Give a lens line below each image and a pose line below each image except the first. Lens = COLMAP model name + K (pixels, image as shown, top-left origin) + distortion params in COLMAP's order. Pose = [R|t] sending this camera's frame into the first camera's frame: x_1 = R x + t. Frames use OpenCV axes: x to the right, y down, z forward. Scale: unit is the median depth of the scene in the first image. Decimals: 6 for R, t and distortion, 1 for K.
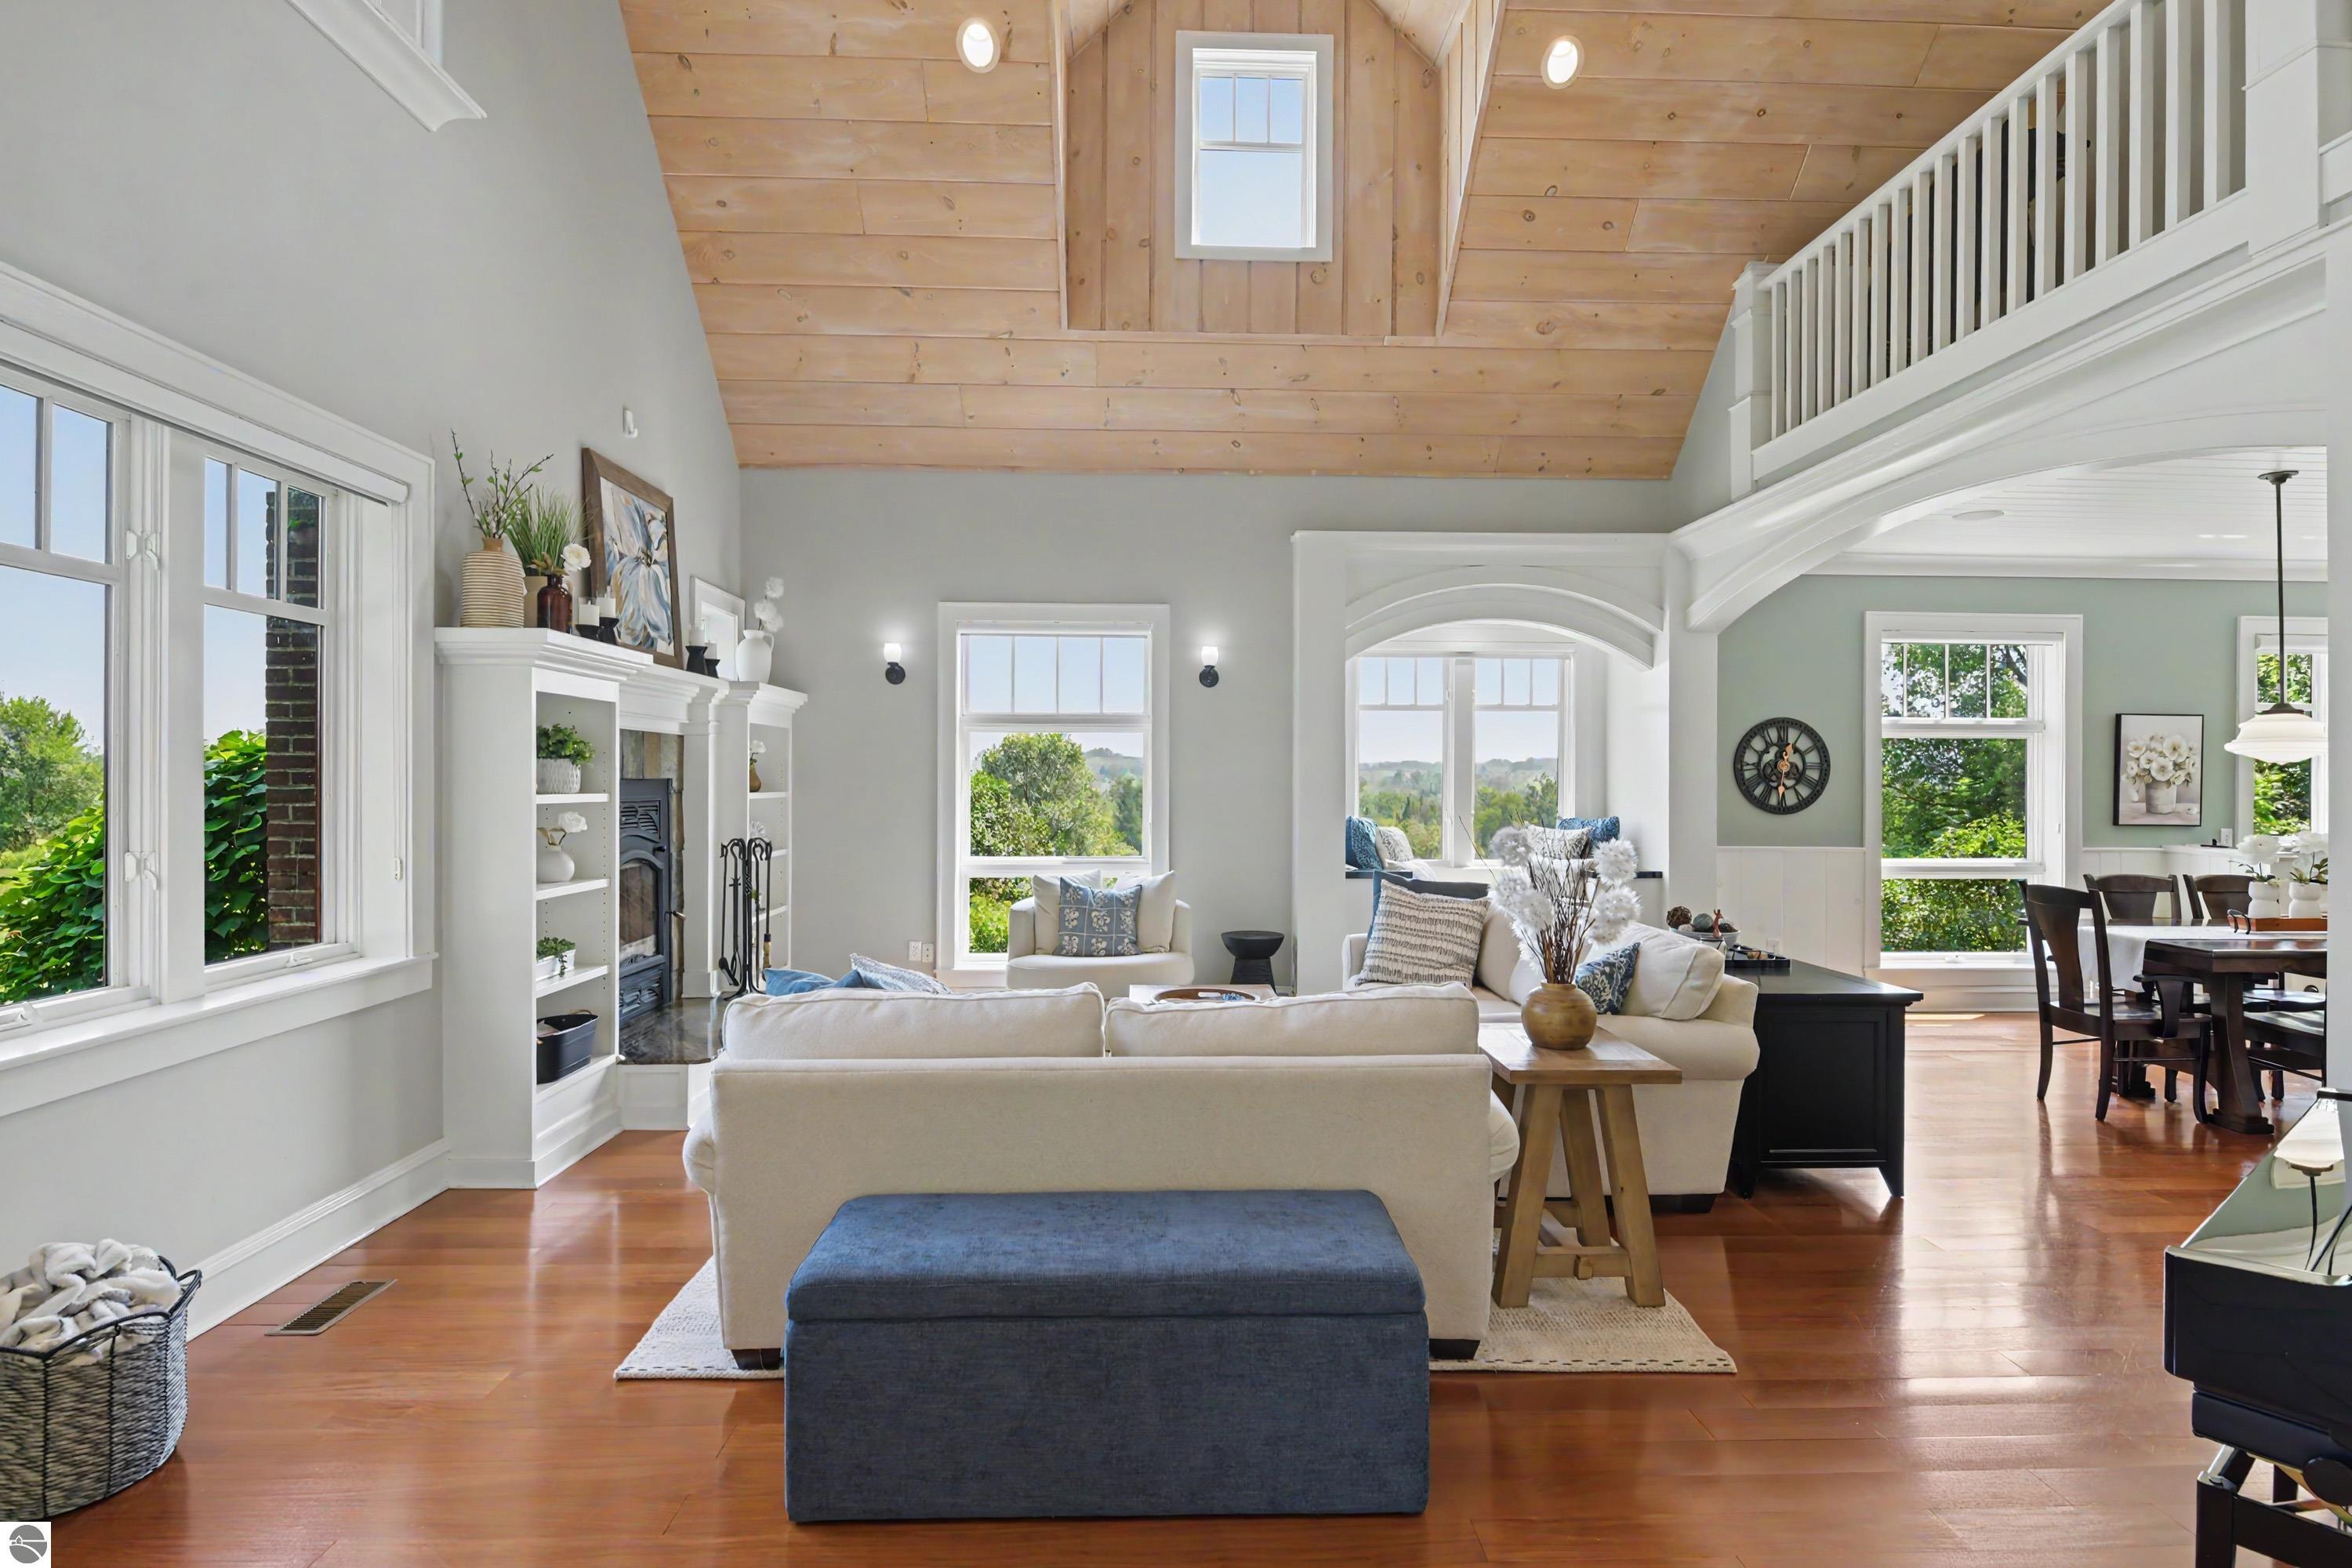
lens RADIAL K [[1177.2, 0, 1189.4], [0, 1177.2, 779.0], [0, 0, 1]] dist [0.005294, -0.008147]
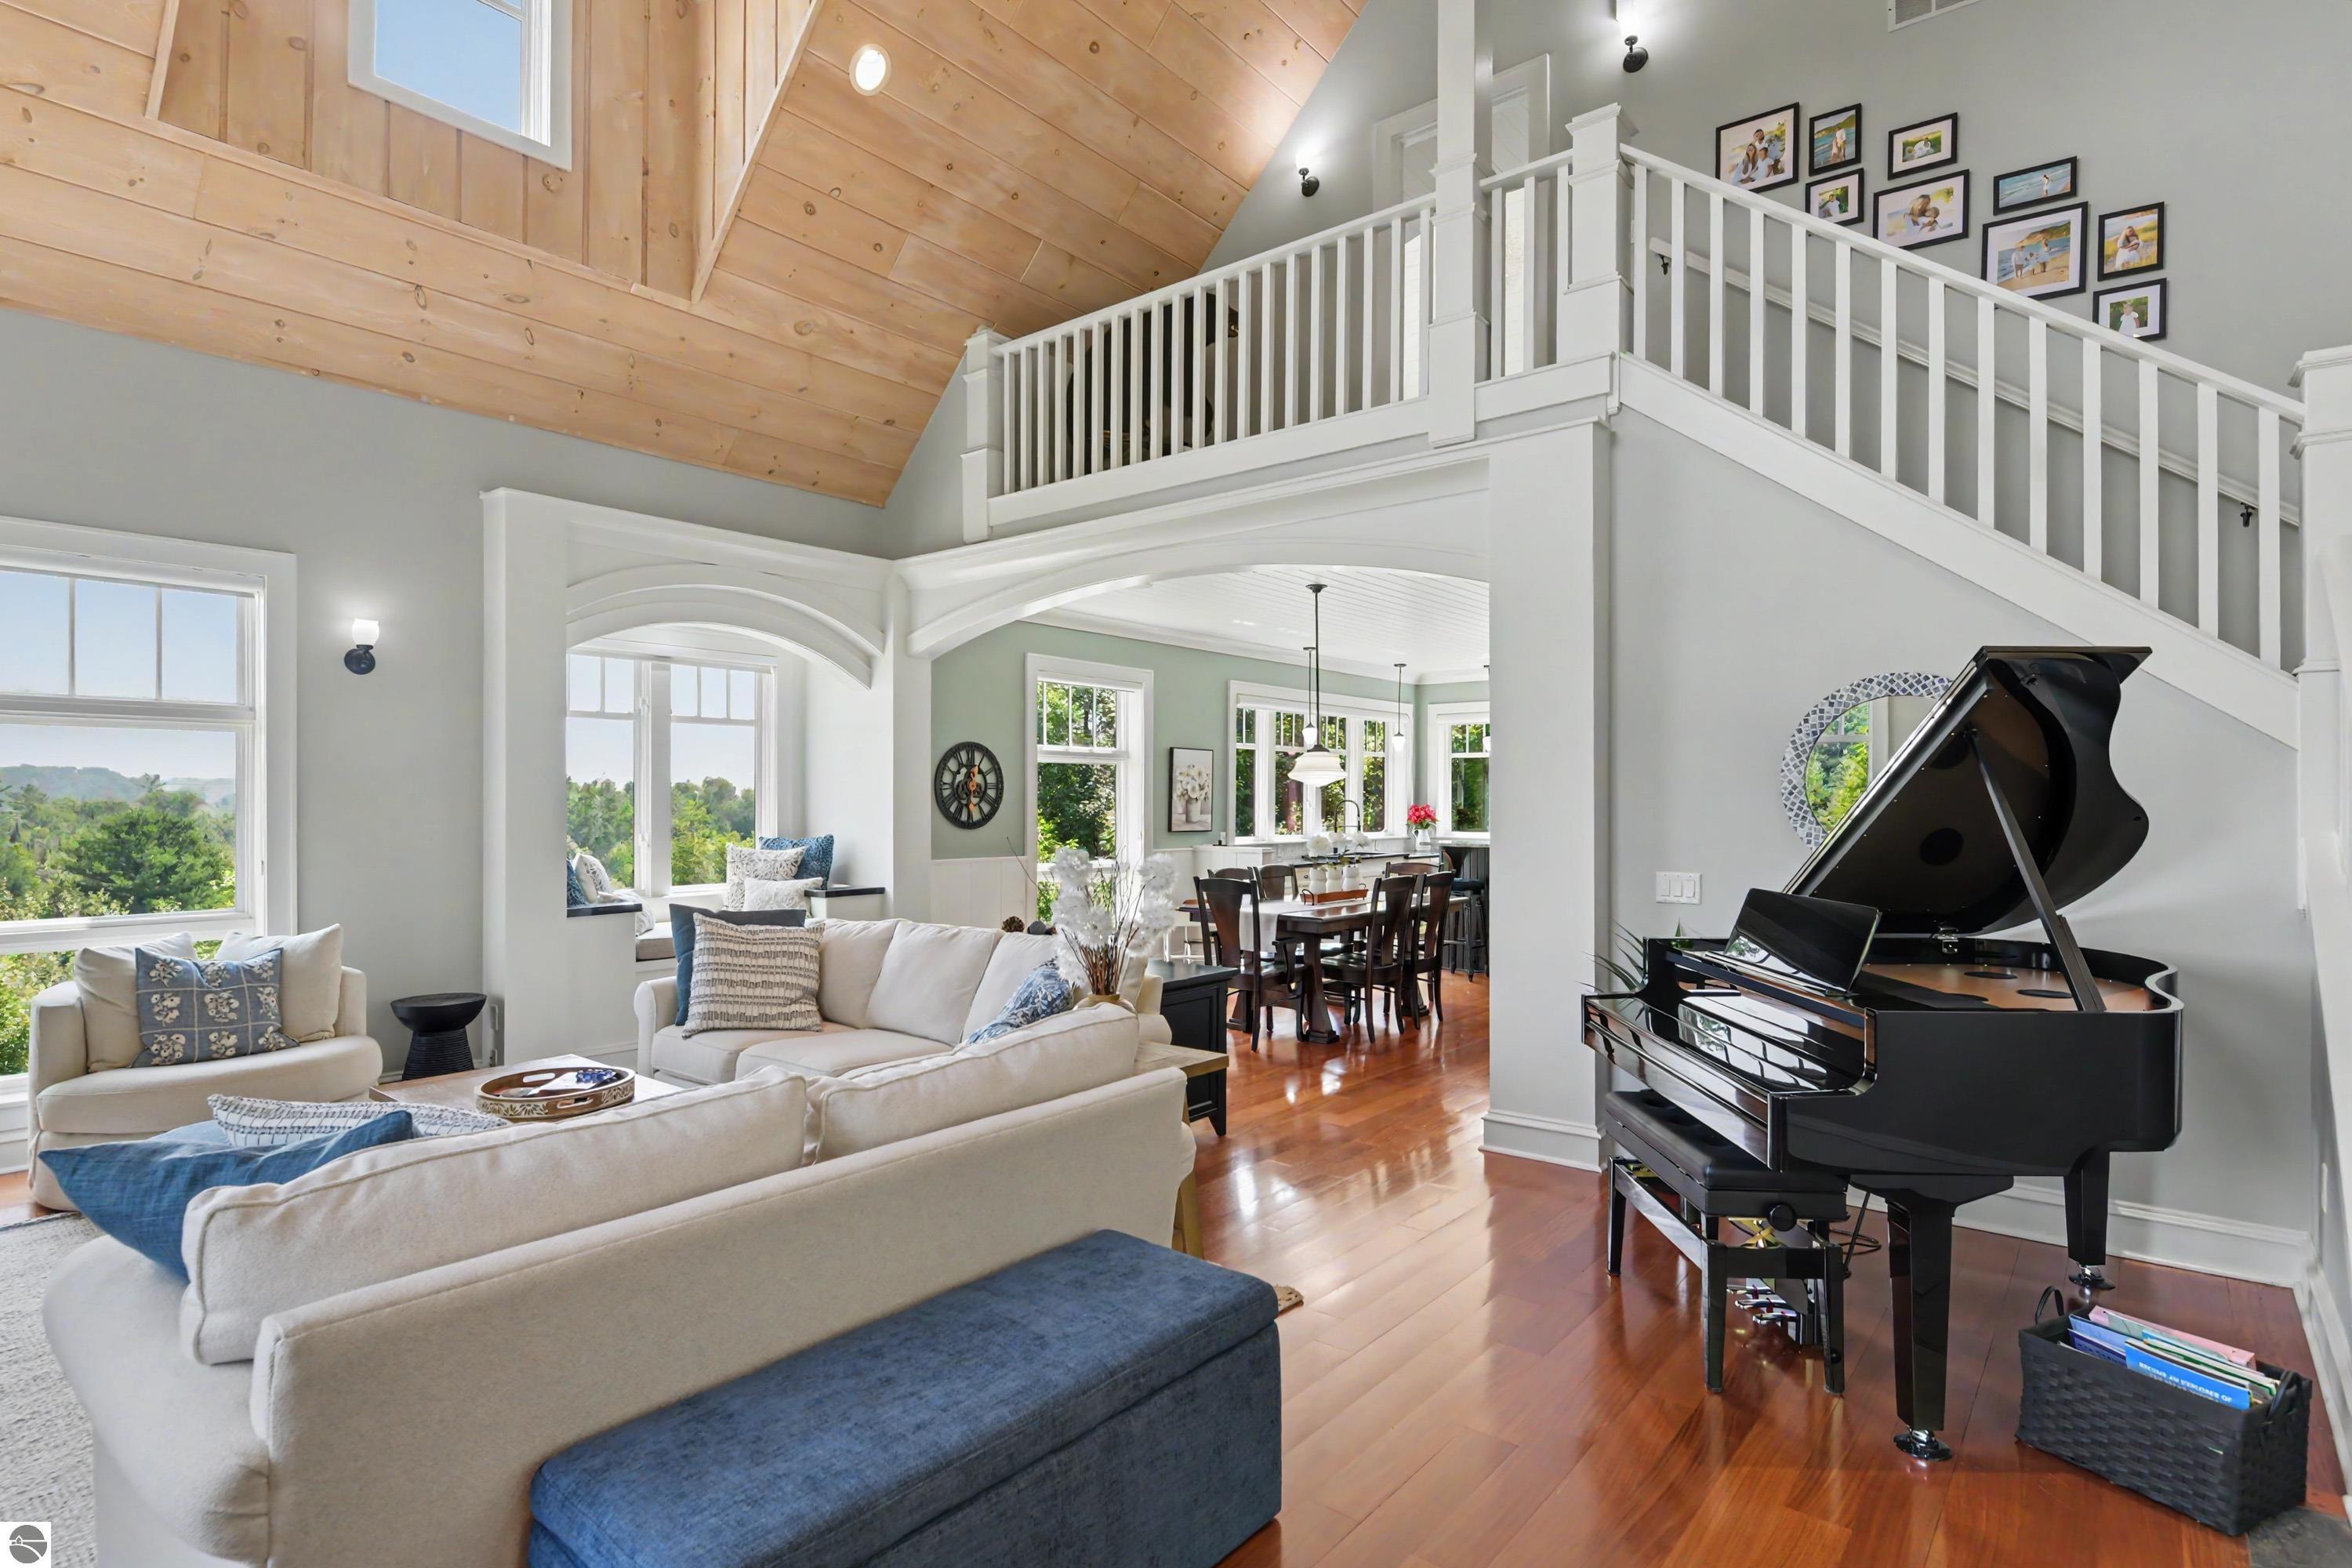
lens RADIAL K [[1177.2, 0, 1188.2], [0, 1177.2, 798.2], [0, 0, 1]] dist [0.005294, -0.008147]
pose [[0.661879, -0.001627, 0.749609, -0.213639], [-0.000024, 0.999998, 0.002191, -0.001590], [-0.749611, -0.001468, 0.661877, 0.128370]]
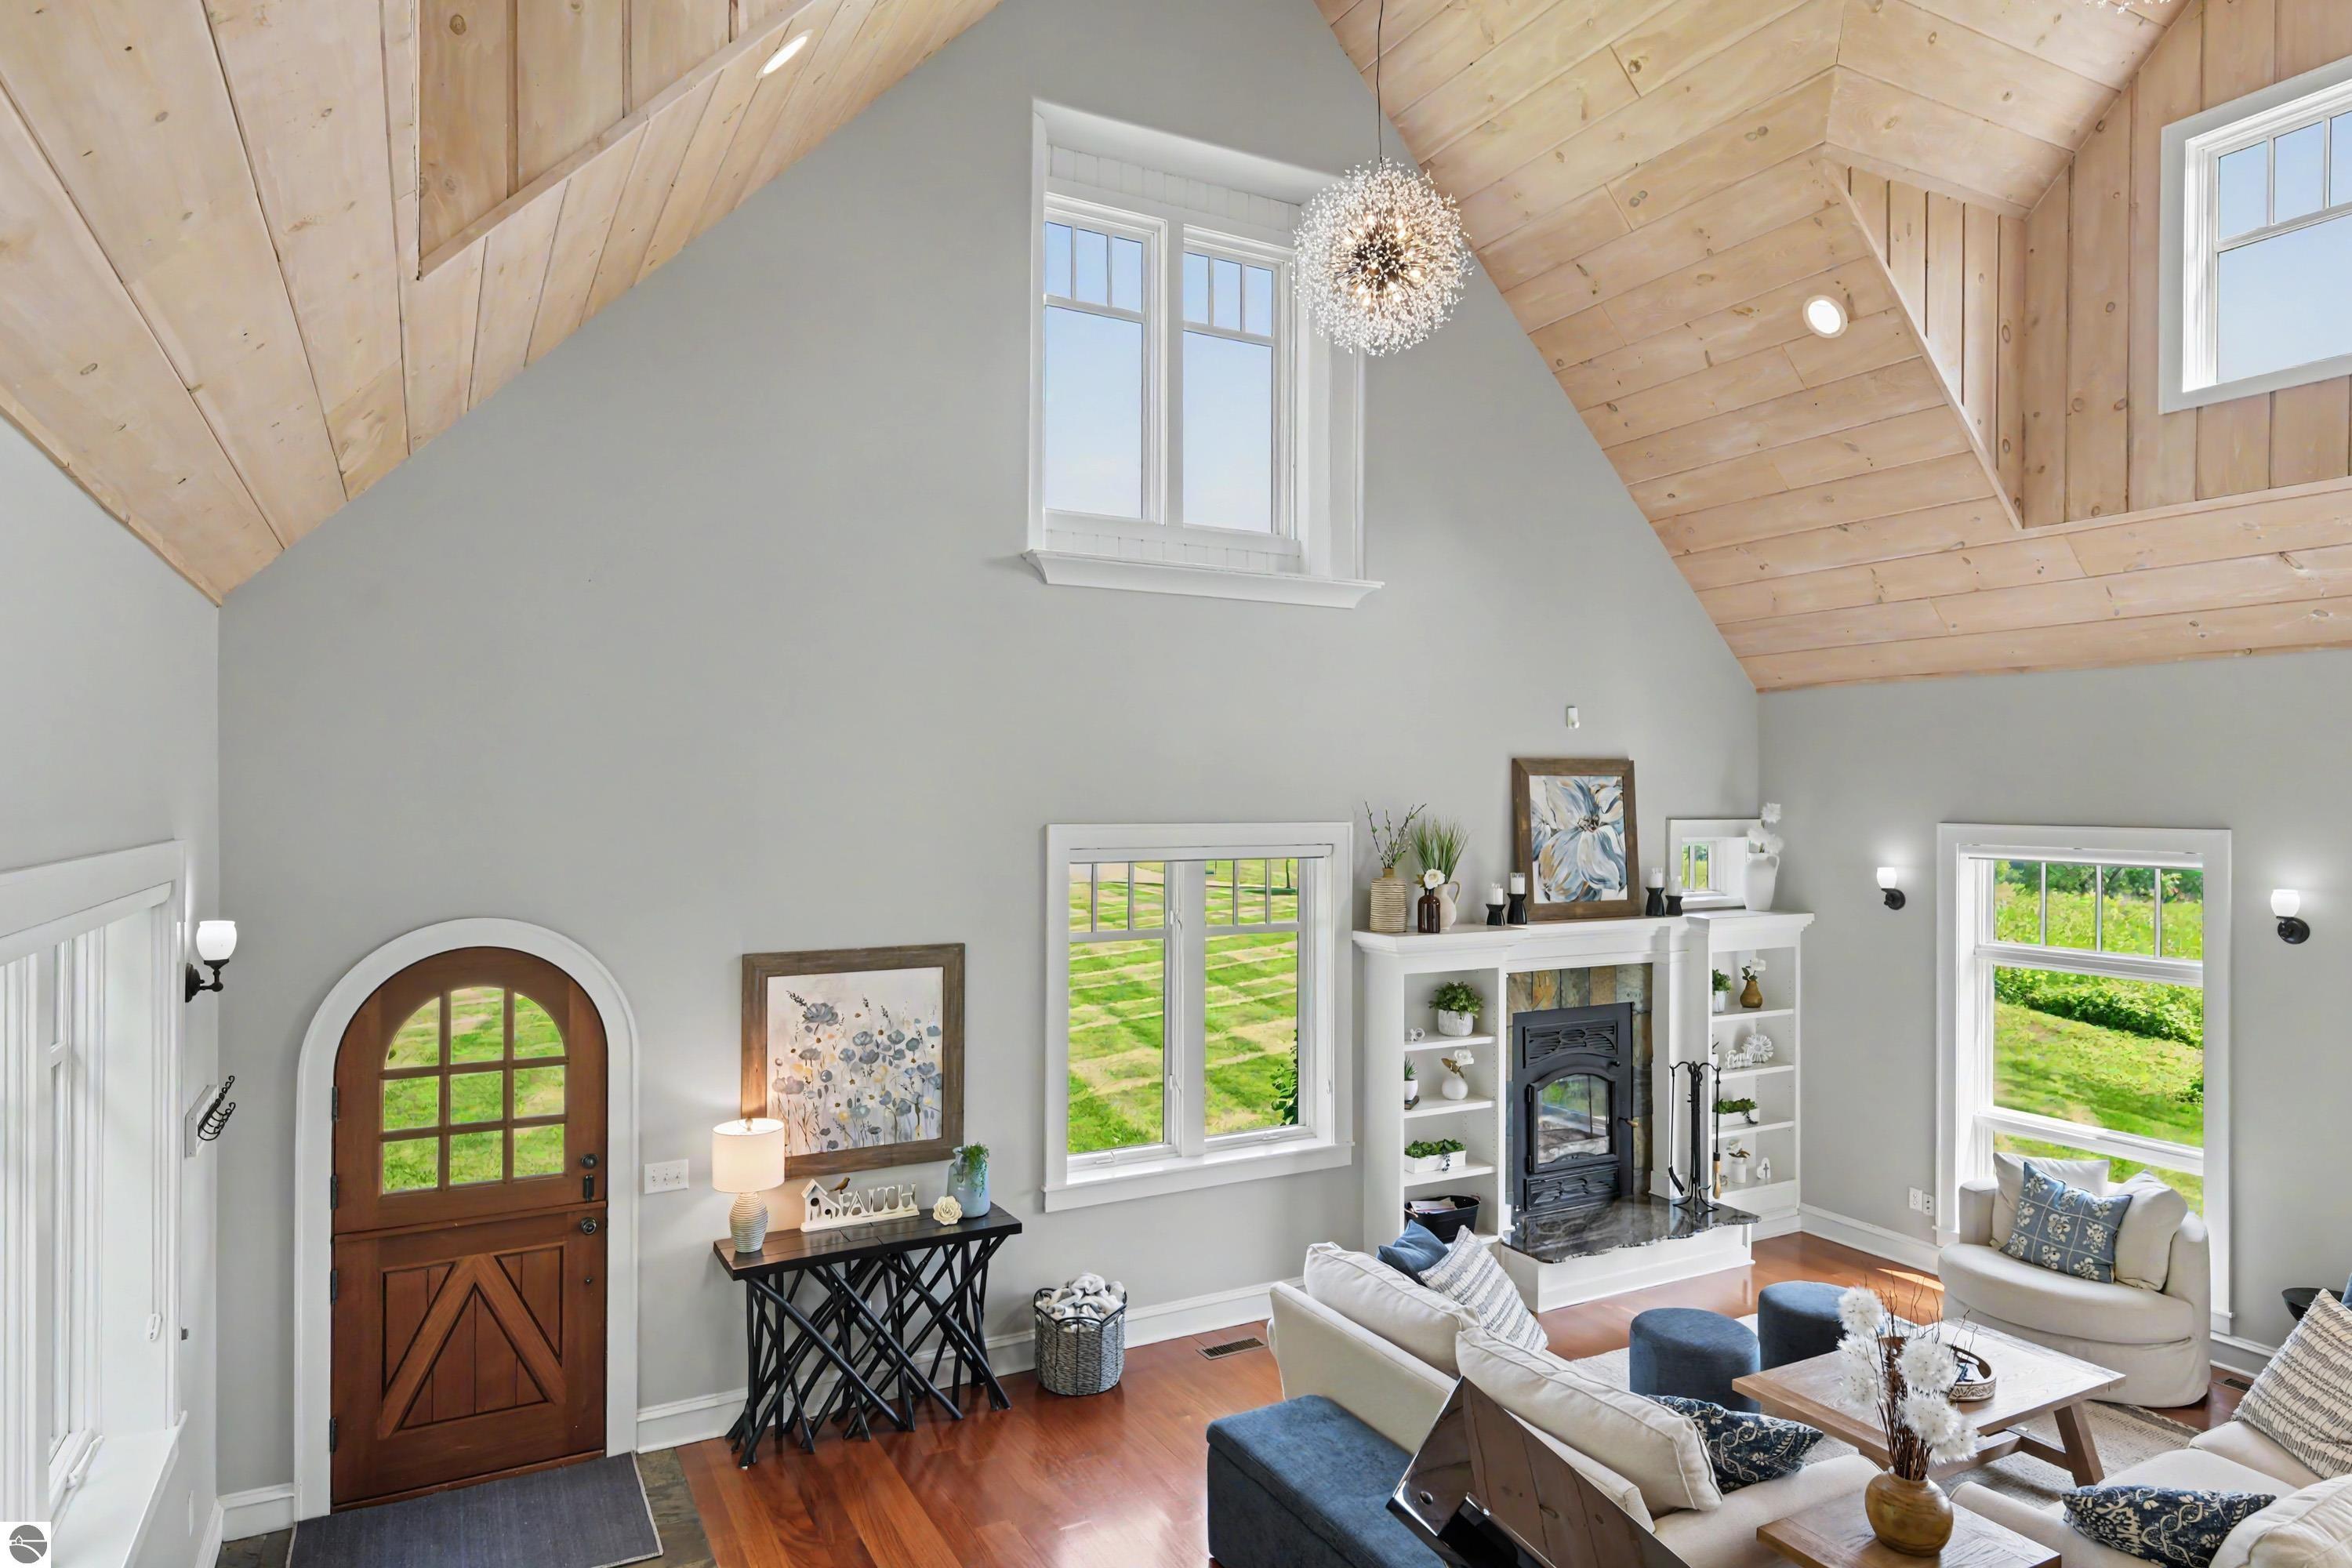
lens RADIAL K [[1387.7, 0, 1184.9], [0, 1387.7, 787.0], [0, 0, 1]] dist [0.017749, -0.003048]
pose [[0.443052, -0.004253, -0.896486, 0.538796], [-0.002971, 0.999976, -0.006212, -0.183824], [0.896491, 0.005416, 0.443029, -0.003025]]
